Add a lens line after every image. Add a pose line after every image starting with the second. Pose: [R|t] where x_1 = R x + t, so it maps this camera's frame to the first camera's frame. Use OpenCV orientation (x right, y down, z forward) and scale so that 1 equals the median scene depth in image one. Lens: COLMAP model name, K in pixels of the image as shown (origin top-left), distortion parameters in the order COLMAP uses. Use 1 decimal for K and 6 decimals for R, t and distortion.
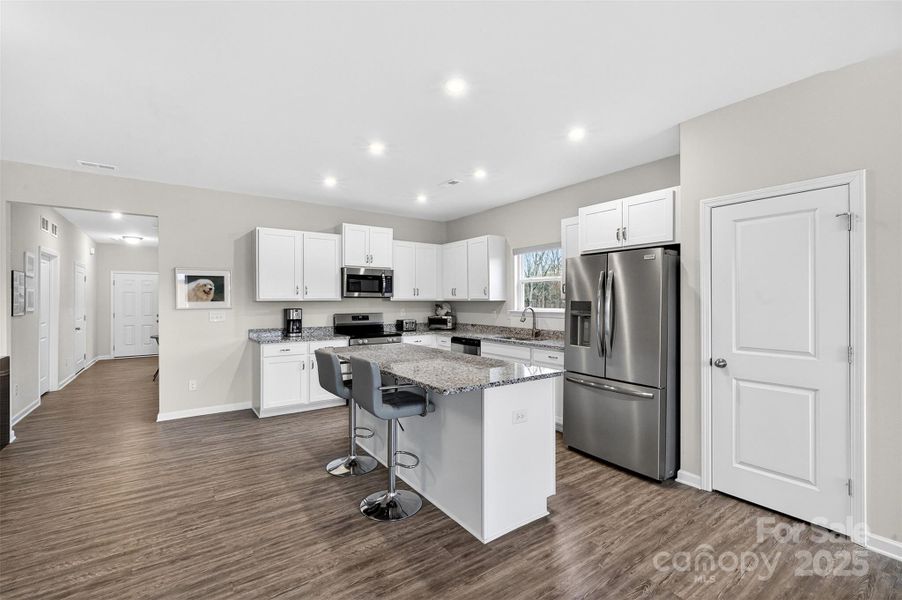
lens RADIAL K [[394.3, 0, 447.7], [0, 394.3, 298.0], [0, 0, 1]] dist [0.010078, 0.000106]
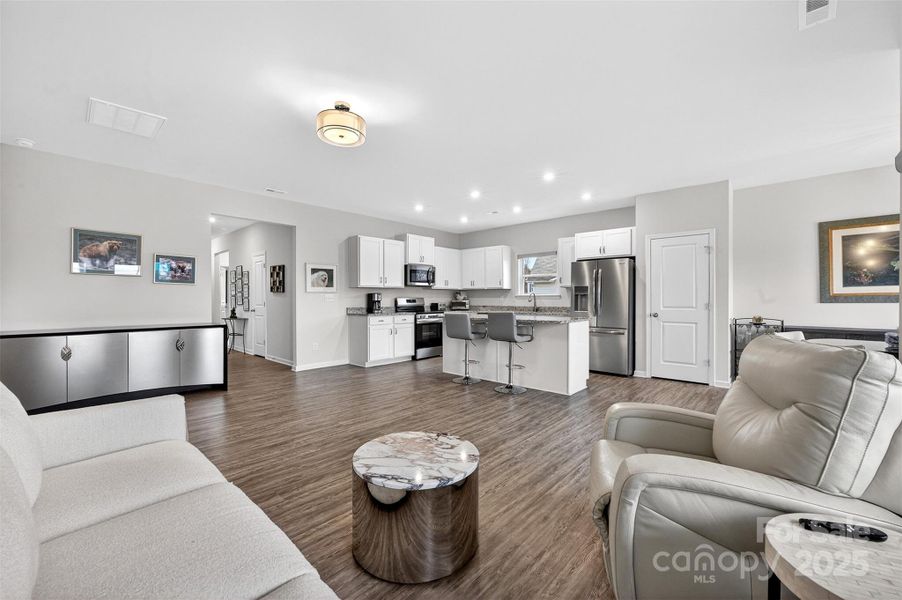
lens RADIAL K [[370.7, 0, 450.9], [0, 370.7, 297.4], [0, 0, 1]] dist [0.013139, 0.000219]
pose [[0.973757, 0.000179, 0.227592, -0.475585], [-0.001178, 0.999990, 0.004251, 0.039302], [-0.227589, -0.004407, 0.973747, -0.388619]]
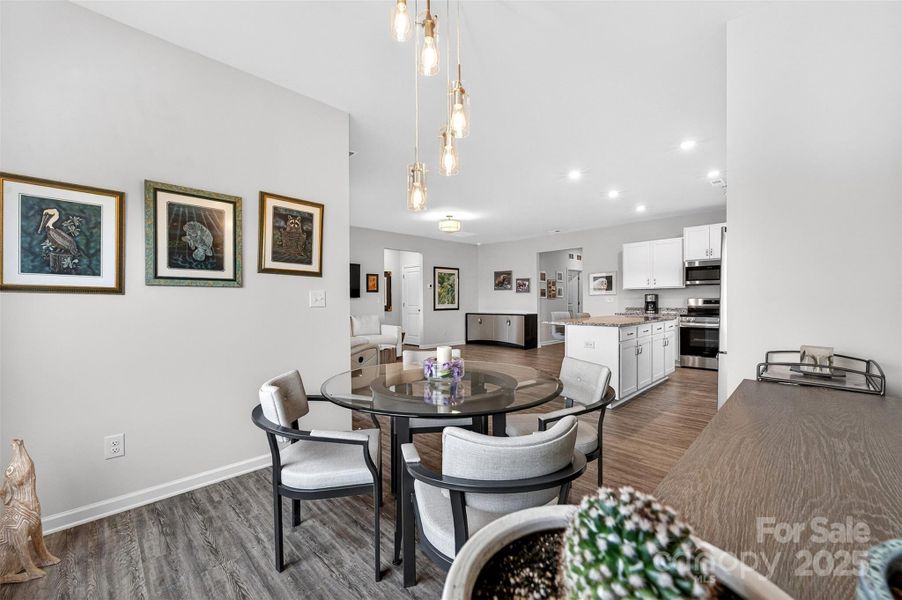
lens RADIAL K [[356.8, 0, 451.4], [0, 356.8, 300.9], [0, 0, 1]] dist [-0.000622, -0.000016]
pose [[0.182156, -0.000596, -0.983269, 0.849280], [0.010417, 0.999945, 0.001324, 0.045850], [0.983214, -0.010484, 0.182152, 0.041192]]
